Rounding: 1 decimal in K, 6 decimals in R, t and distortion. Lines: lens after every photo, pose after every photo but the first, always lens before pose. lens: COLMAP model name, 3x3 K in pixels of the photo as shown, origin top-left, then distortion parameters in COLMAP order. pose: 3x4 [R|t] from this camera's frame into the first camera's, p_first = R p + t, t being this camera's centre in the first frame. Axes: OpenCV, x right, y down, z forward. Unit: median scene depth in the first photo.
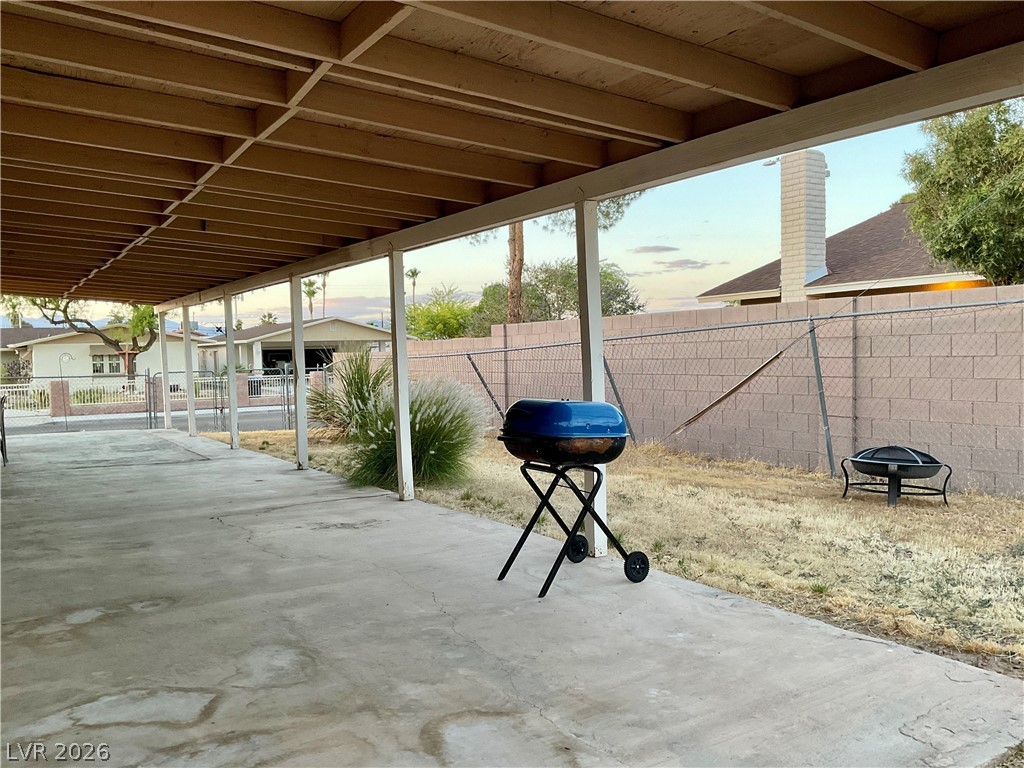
lens RADIAL K [[846.6, 0, 512.0], [0, 846.6, 384.0], [0, 0, 1]] dist [0.110701, -0.225675]
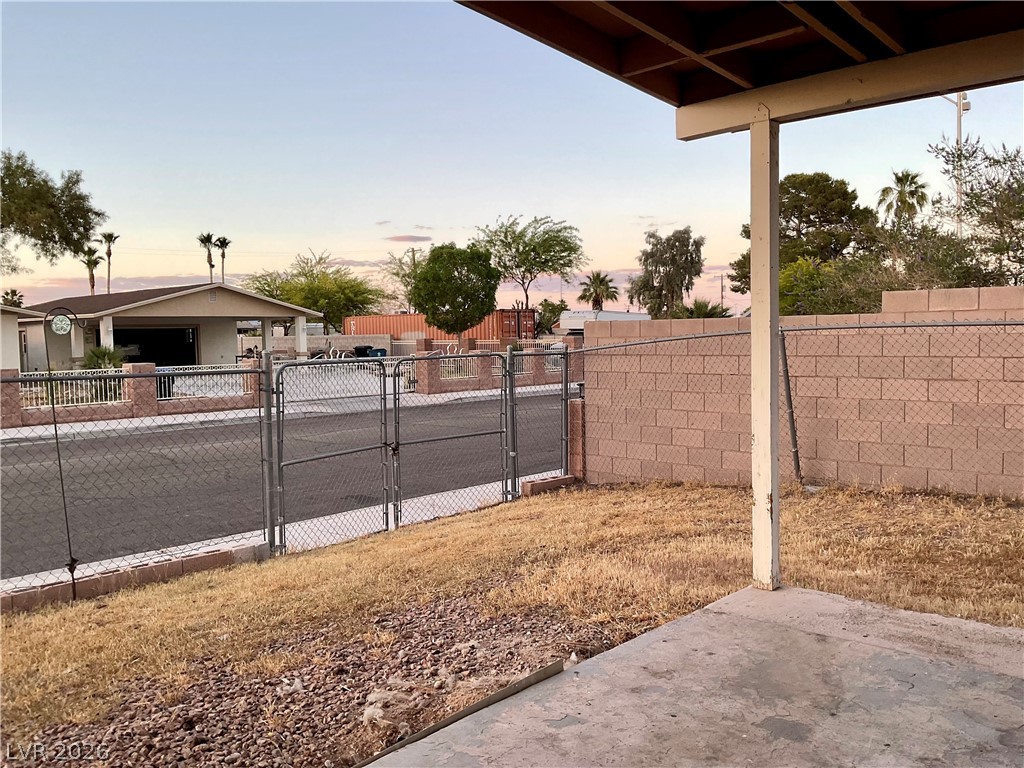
lens RADIAL K [[846.6, 0, 512.0], [0, 846.6, 384.0], [0, 0, 1]] dist [0.110701, -0.225675]
pose [[0.963391, -0.009924, 0.267917, -0.202208], [0.005915, 0.999858, 0.015767, -0.004345], [-0.268035, -0.013605, 0.963313, 0.290871]]
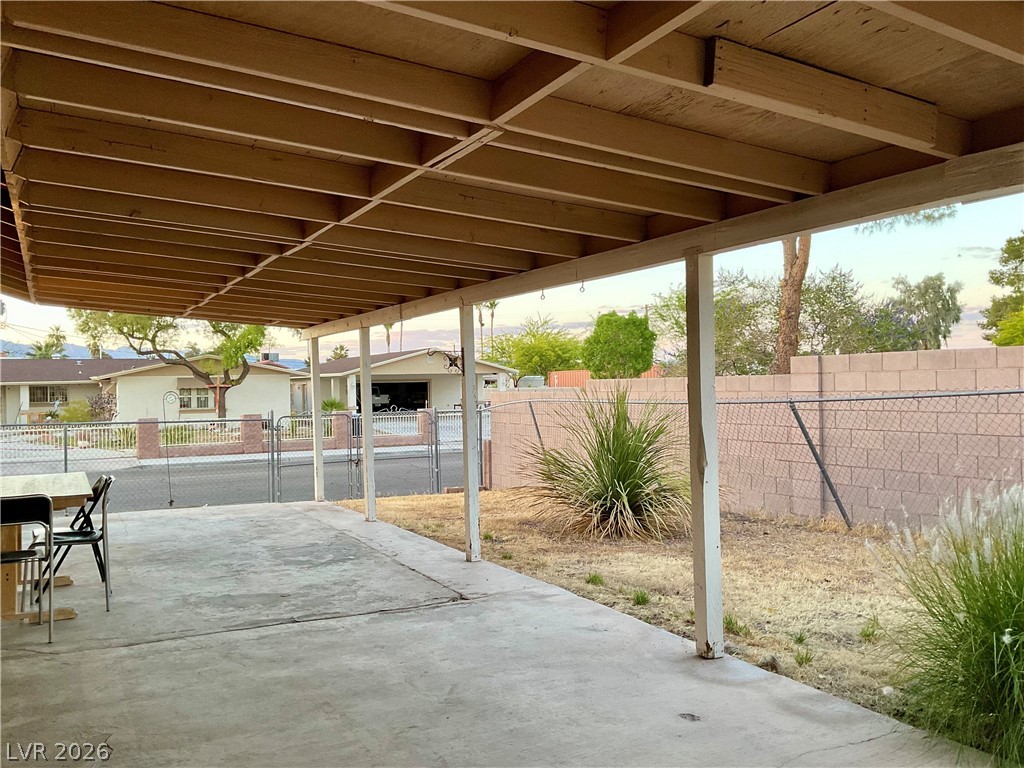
lens RADIAL K [[846.6, 0, 512.0], [0, 846.6, 384.0], [0, 0, 1]] dist [0.110701, -0.225675]
pose [[0.997449, 0.006735, -0.071068, -0.070578], [-0.009474, 0.999222, -0.038276, -0.007054], [0.070755, 0.038852, 0.996737, 0.111270]]
